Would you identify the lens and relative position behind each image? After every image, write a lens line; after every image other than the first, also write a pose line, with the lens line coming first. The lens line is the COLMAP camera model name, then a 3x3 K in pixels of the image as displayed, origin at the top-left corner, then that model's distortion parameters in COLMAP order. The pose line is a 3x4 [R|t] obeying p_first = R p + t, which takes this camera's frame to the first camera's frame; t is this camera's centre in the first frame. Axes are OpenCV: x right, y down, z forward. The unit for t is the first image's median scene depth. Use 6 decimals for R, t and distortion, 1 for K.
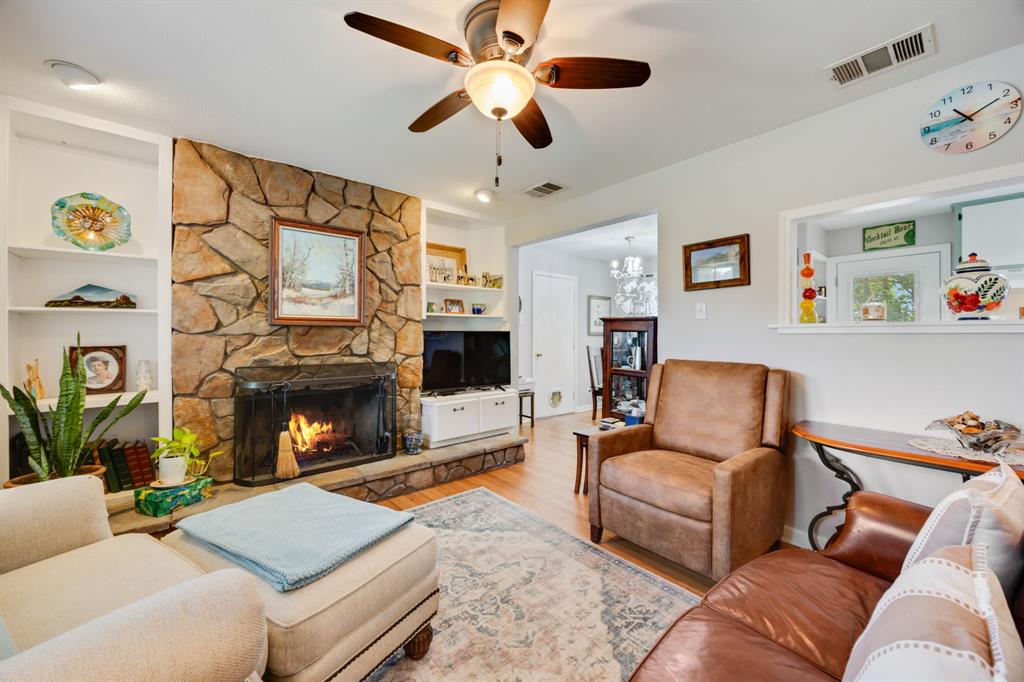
lens RADIAL K [[392.0, 0, 513.1], [0, 392.0, 334.0], [0, 0, 1]] dist [-0.001800, -0.000141]
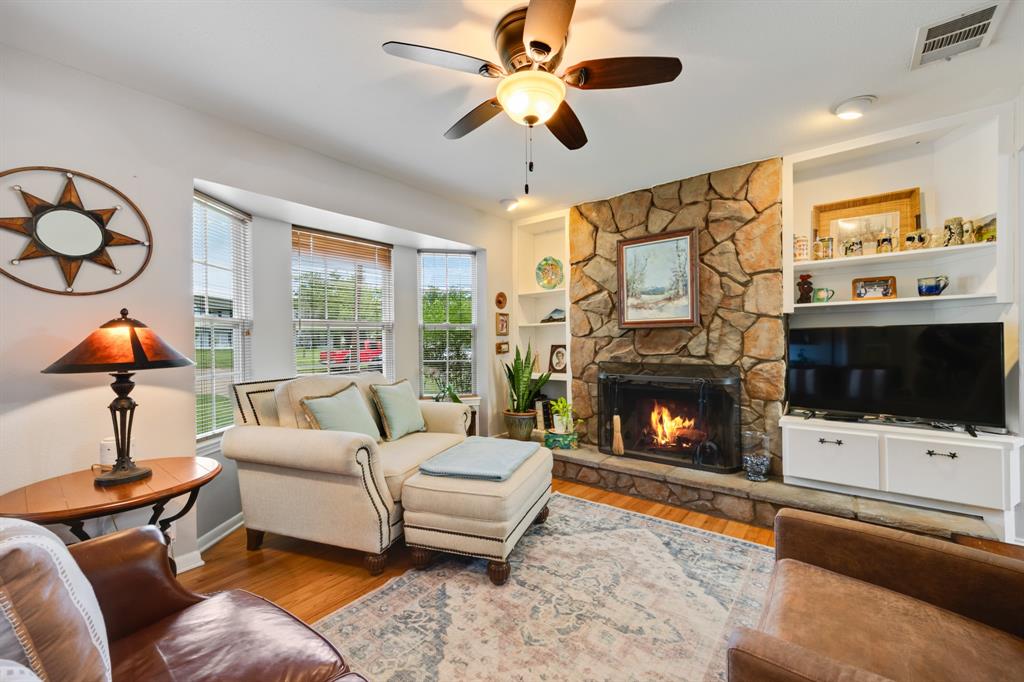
lens RADIAL K [[407.4, 0, 516.7], [0, 407.4, 342.3], [0, 0, 1]] dist [0.002131, 0.000213]
pose [[0.202179, 0.000501, -0.979348, 0.533774], [0.016792, 0.999851, 0.003978, 0.008320], [0.979205, -0.017249, 0.202141, 0.389658]]
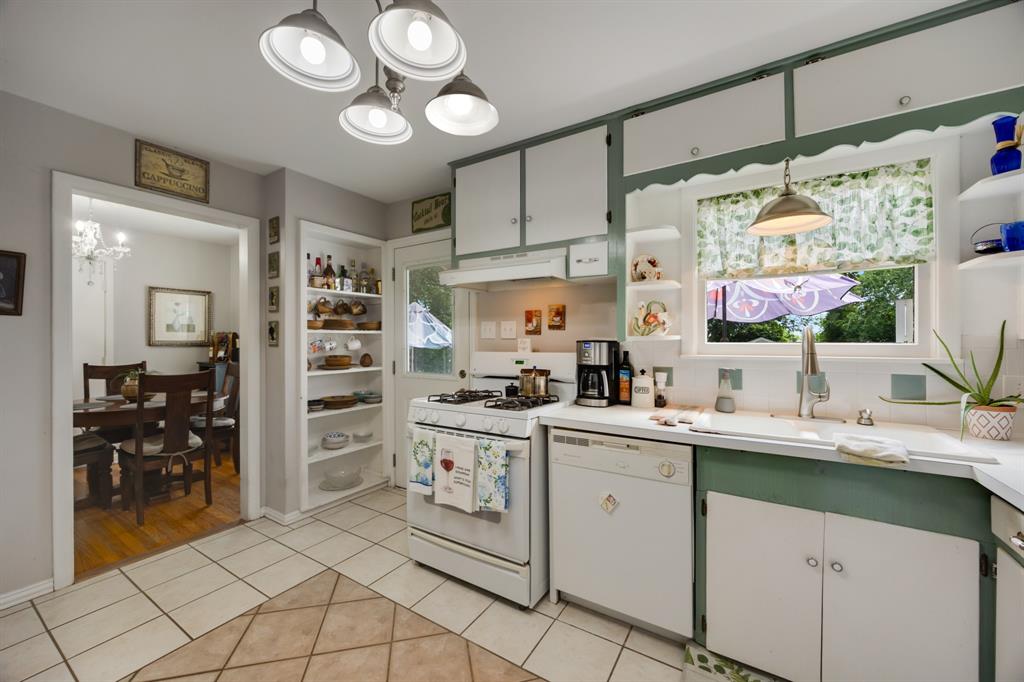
lens RADIAL K [[395.7, 0, 517.2], [0, 395.7, 338.0], [0, 0, 1]] dist [-0.001516, -0.000007]
pose [[0.951127, -0.003095, 0.308786, 1.246192], [0.002426, 0.999994, 0.002550, -0.022292], [-0.308792, -0.001676, 0.951128, 0.338715]]
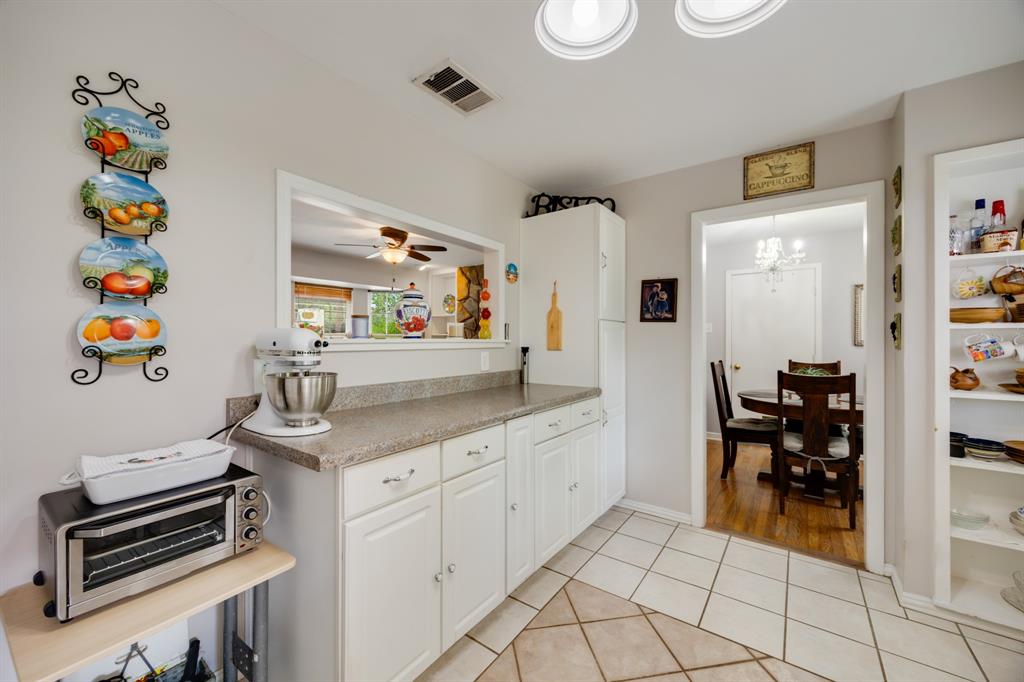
lens RADIAL K [[391.7, 0, 514.0], [0, 391.7, 340.4], [0, 0, 1]] dist [-0.001149, -0.000040]
pose [[0.241097, 0.003032, -0.970496, 1.474548], [0.002564, 0.999990, 0.003761, -0.020510], [0.970498, -0.003395, 0.241087, 0.608982]]
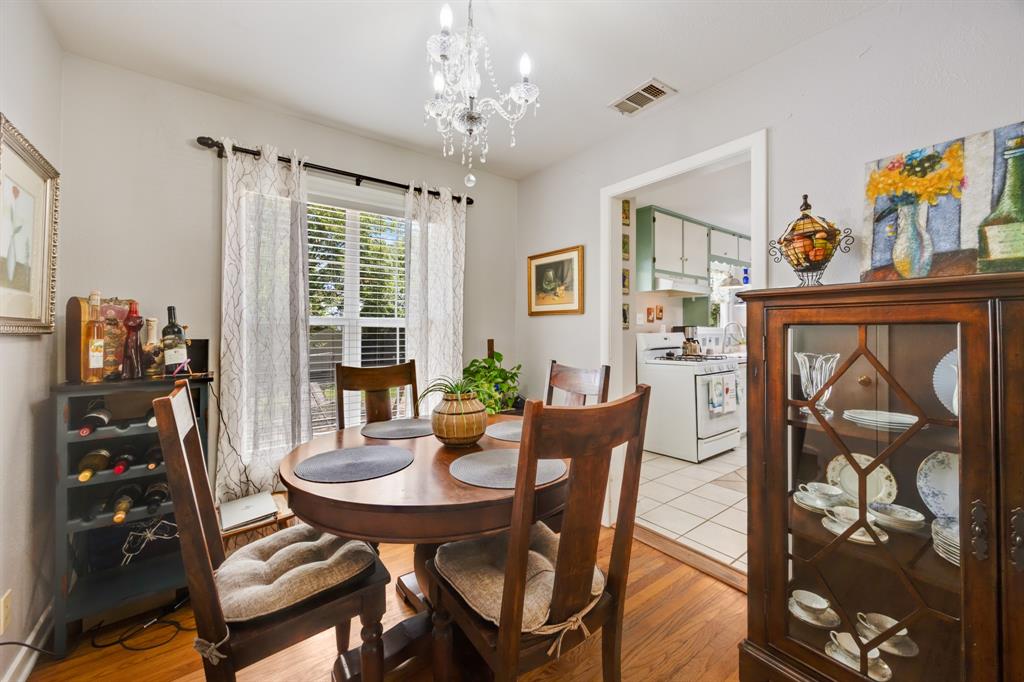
lens RADIAL K [[392.0, 0, 513.1], [0, 392.0, 334.0], [0, 0, 1]] dist [-0.001800, -0.000141]
pose [[0.050960, -0.007744, 0.998671, 0.066070], [0.000612, 0.999970, 0.007723, 0.002832], [-0.998701, 0.000217, 0.050963, 1.616817]]
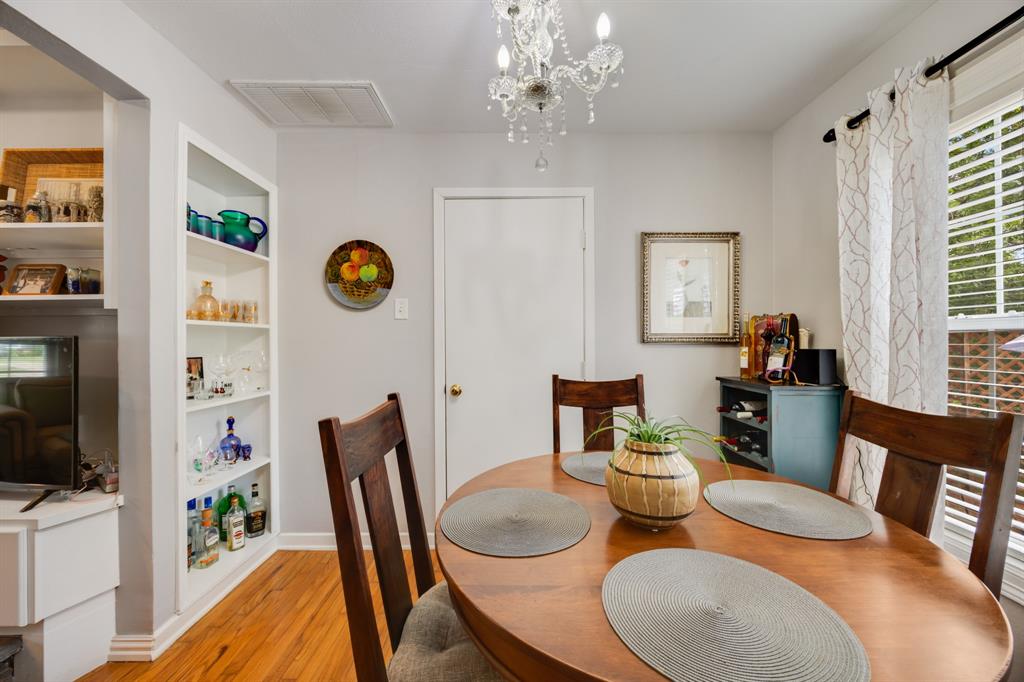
lens RADIAL K [[391.7, 0, 514.0], [0, 391.7, 340.4], [0, 0, 1]] dist [-0.001149, -0.000040]
pose [[0.763246, -0.008121, -0.646058, 0.718294], [0.009392, 0.999955, -0.001473, 0.000284], [0.646040, -0.004944, 0.763287, 1.373981]]
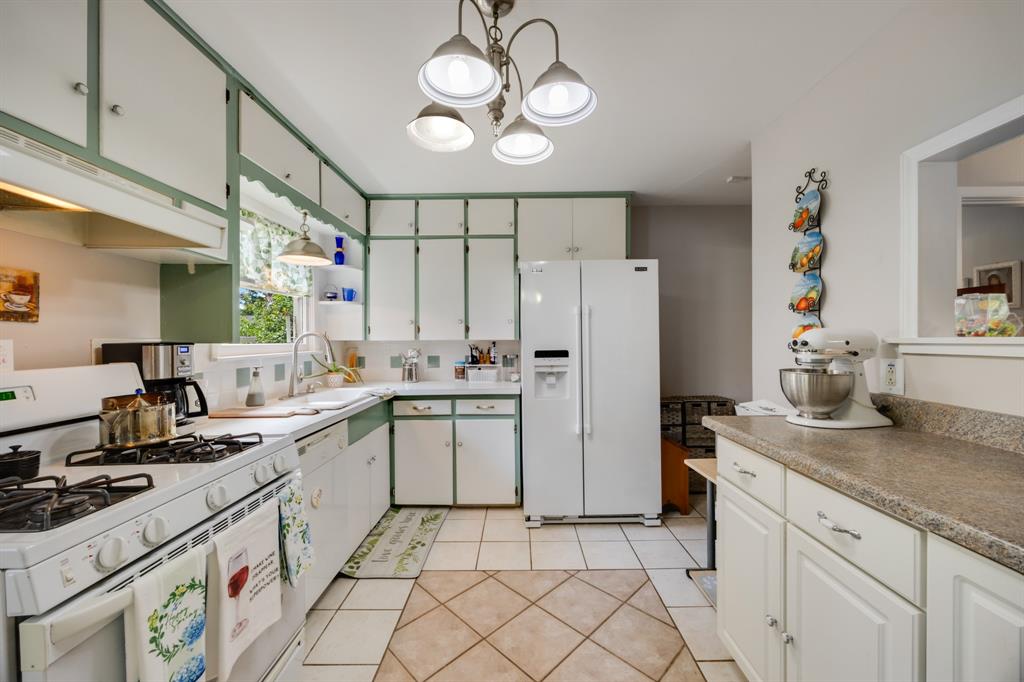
lens RADIAL K [[391.7, 0, 514.0], [0, 391.7, 340.4], [0, 0, 1]] dist [-0.001149, -0.000040]
pose [[-0.758227, 0.000600, 0.651991, 0.939032], [-0.000731, 0.999998, -0.001771, -0.017391], [-0.651990, -0.001820, -0.758225, 1.101890]]
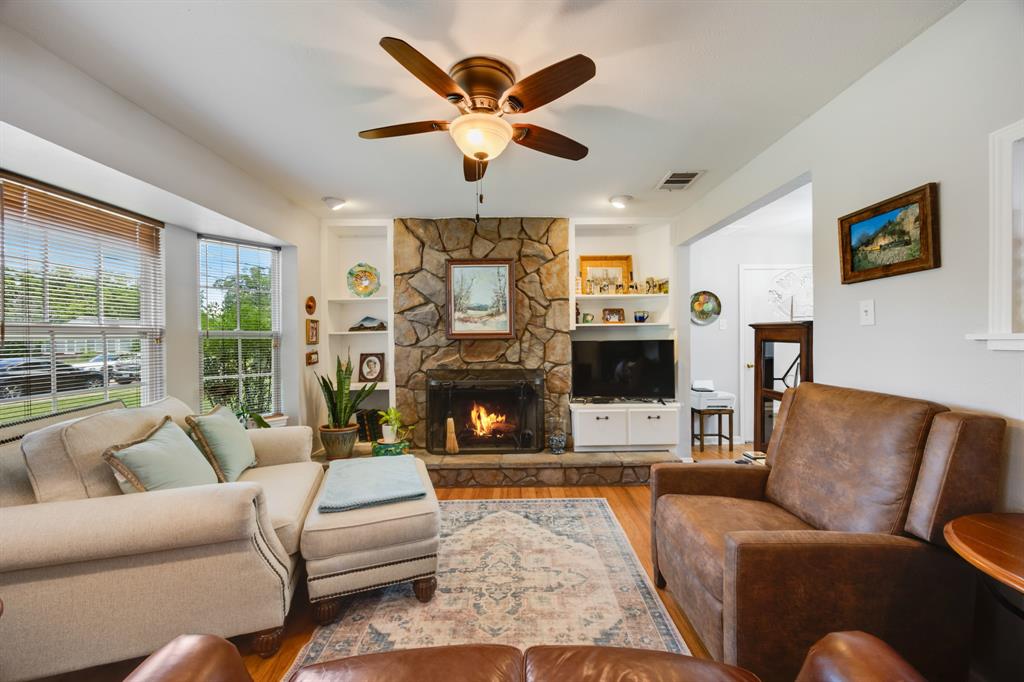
lens RADIAL K [[387.3, 0, 515.7], [0, 387.3, 341.7], [0, 0, 1]] dist [-0.001391, -0.000008]
pose [[0.768568, -0.004916, -0.639749, 0.396819], [0.013050, 0.999883, 0.007993, -0.020466], [0.639635, -0.014492, 0.768542, 0.106248]]
